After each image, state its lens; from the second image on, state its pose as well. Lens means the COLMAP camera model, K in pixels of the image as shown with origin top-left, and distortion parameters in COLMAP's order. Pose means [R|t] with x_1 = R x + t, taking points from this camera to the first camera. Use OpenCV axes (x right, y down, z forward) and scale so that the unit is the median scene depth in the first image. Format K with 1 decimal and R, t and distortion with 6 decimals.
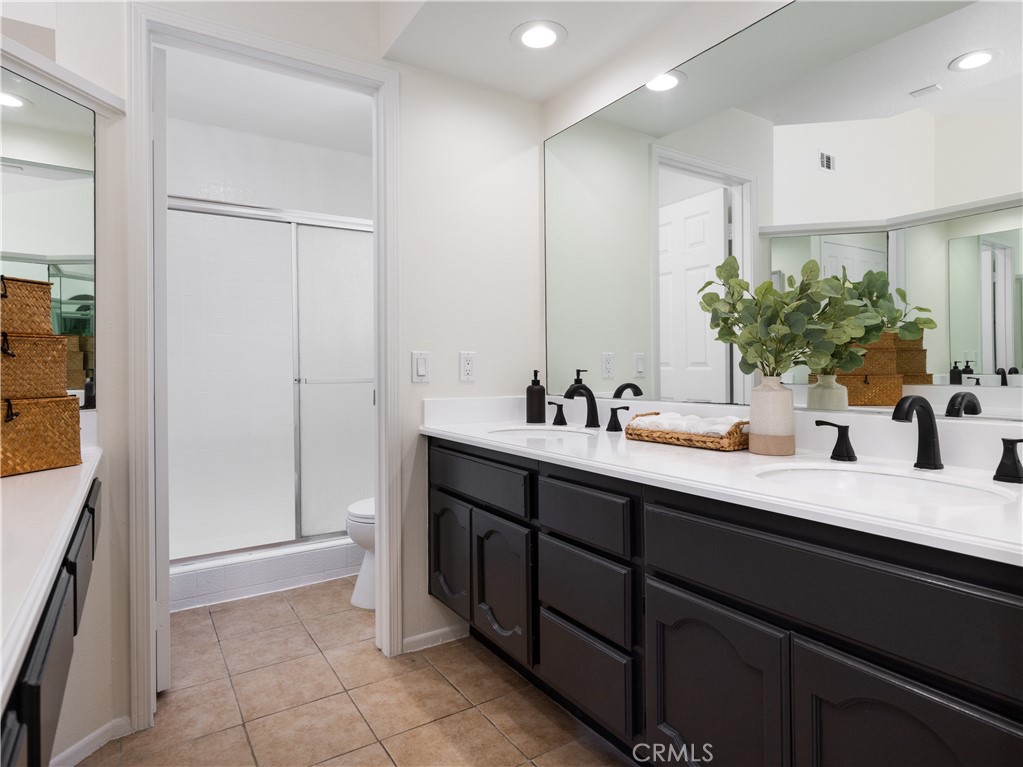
lens RADIAL K [[593.4, 0, 511.5], [0, 593.4, 383.5], [0, 0, 1]] dist [0.000051, 0.001416]
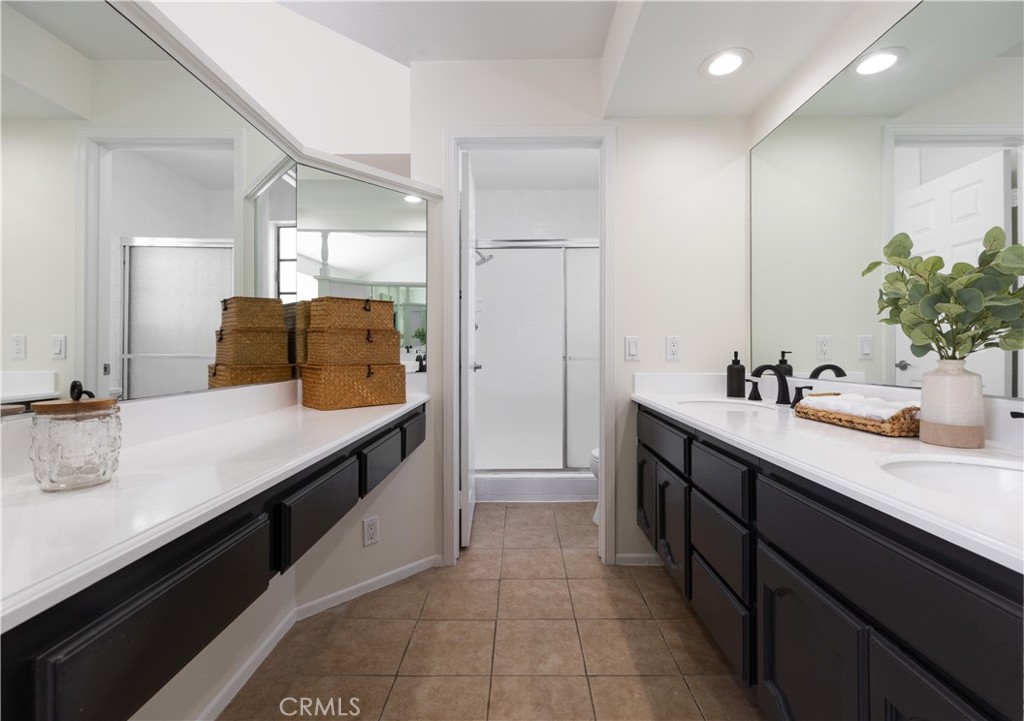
lens RADIAL K [[449.5, 0, 514.1], [0, 449.5, 362.2], [0, 0, 1]] dist [-0.000904, -0.000115]
pose [[0.835269, 0.019449, -0.549498, 0.185944], [-0.017731, 0.999807, 0.008435, -0.001434], [0.549556, 0.002697, 0.835452, 0.039281]]
